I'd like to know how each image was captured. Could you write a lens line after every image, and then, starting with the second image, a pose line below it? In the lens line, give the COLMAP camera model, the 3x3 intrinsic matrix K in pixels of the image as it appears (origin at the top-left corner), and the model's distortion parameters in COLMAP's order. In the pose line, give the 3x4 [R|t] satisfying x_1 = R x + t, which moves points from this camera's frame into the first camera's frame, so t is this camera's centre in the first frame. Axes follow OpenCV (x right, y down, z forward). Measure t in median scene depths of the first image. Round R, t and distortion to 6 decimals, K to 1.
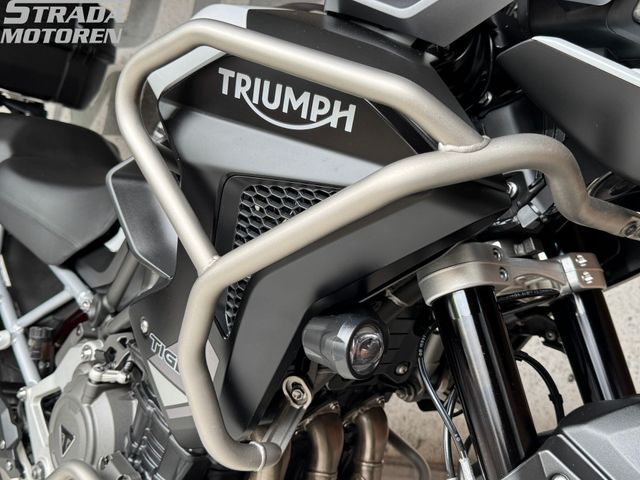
lens RADIAL K [[662.4, 0, 317.0], [0, 662.4, 244.2], [0, 0, 1]] dist [0.021553, 0.000000]
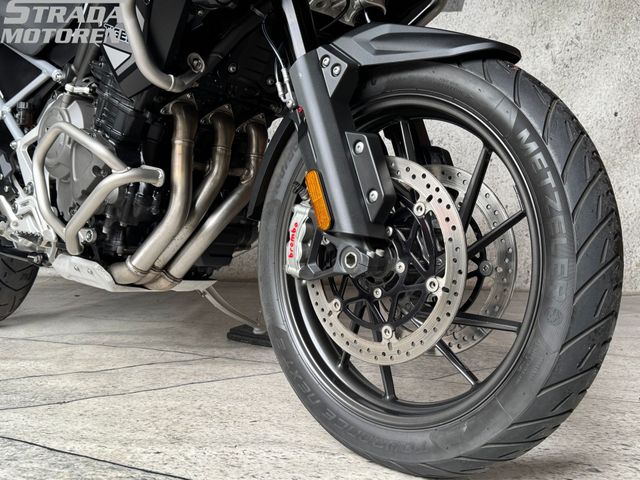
lens RADIAL K [[662.4, 0, 318.7], [0, 662.4, 234.0], [0, 0, 1]] dist [0.021553, 0.000000]
pose [[0.997876, -0.018834, 0.062360, 0.118145], [0.017310, 0.999540, 0.024883, 0.445210], [-0.062800, -0.023750, 0.997743, -0.493840]]
